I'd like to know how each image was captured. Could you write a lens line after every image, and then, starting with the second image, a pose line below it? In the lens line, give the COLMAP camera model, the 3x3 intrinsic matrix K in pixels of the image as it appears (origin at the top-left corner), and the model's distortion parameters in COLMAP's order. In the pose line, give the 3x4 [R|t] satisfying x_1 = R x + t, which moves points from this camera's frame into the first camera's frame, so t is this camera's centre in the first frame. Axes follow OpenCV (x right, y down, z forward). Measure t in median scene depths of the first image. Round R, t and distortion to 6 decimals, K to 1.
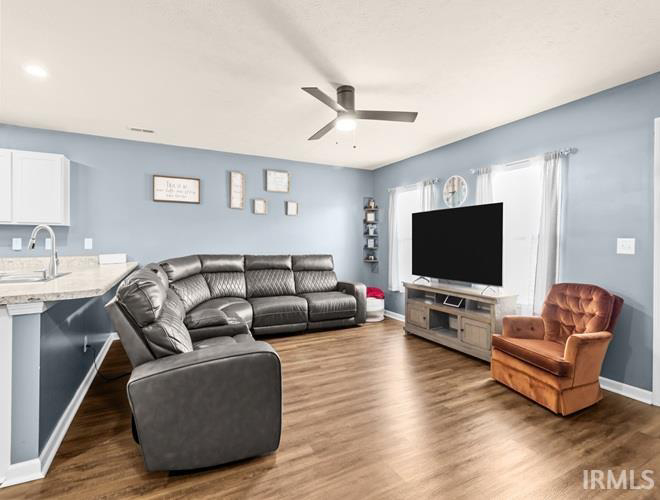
lens RADIAL K [[323.3, 0, 330.0], [0, 323.3, 243.7], [0, 0, 1]] dist [-0.002542, -0.002597]
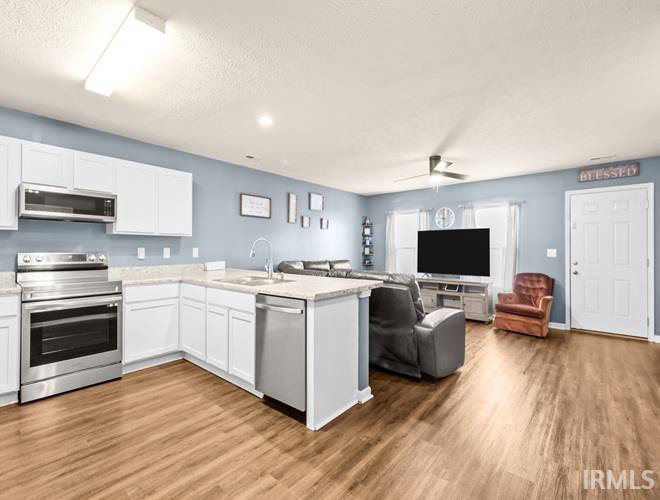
lens RADIAL K [[305.1, 0, 328.9], [0, 305.1, 250.9], [0, 0, 1]] dist [0.008760, -0.001887]
pose [[0.925202, -0.001929, 0.379470, -0.709319], [0.000234, 0.999990, 0.004513, -0.010173], [-0.379475, -0.004086, 0.925193, -0.149517]]
